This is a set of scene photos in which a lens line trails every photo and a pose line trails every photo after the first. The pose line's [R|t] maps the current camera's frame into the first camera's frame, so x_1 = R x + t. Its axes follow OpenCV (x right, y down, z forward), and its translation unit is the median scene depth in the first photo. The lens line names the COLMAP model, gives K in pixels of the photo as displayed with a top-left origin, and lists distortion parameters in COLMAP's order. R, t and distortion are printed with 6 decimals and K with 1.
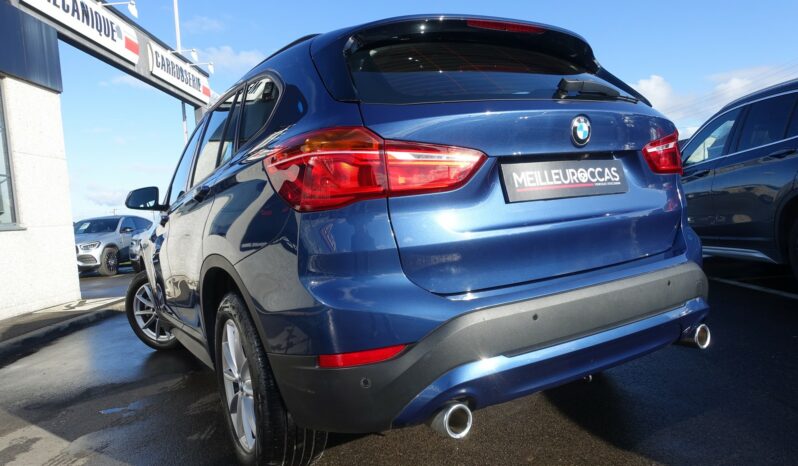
lens RADIAL K [[551.7, 0, 399.0], [0, 551.7, 233.0], [0, 0, 1]] dist [0.002409, 0.001403]
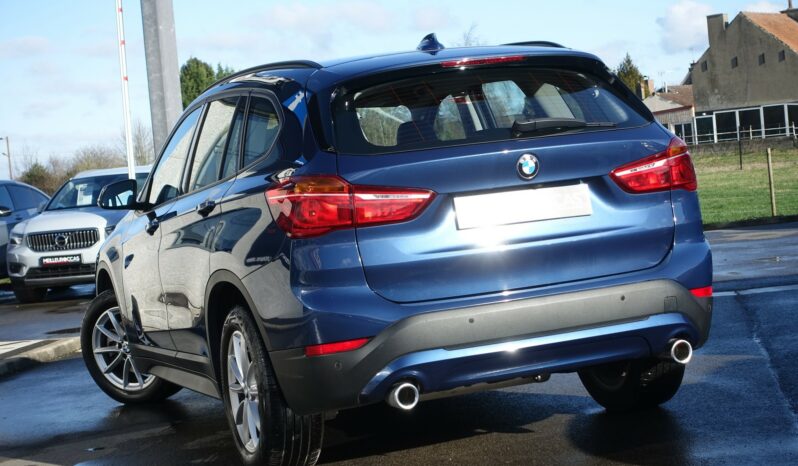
lens RADIAL K [[1646.8, 0, 399.0], [0, 1646.8, 233.0], [0, 0, 1]] dist [-0.040509, -0.114529]
pose [[0.985103, 0.002553, -0.171946, 0.616120], [0.000811, 0.999810, 0.019490, -0.104389], [0.171963, -0.019339, 0.984914, -2.326620]]
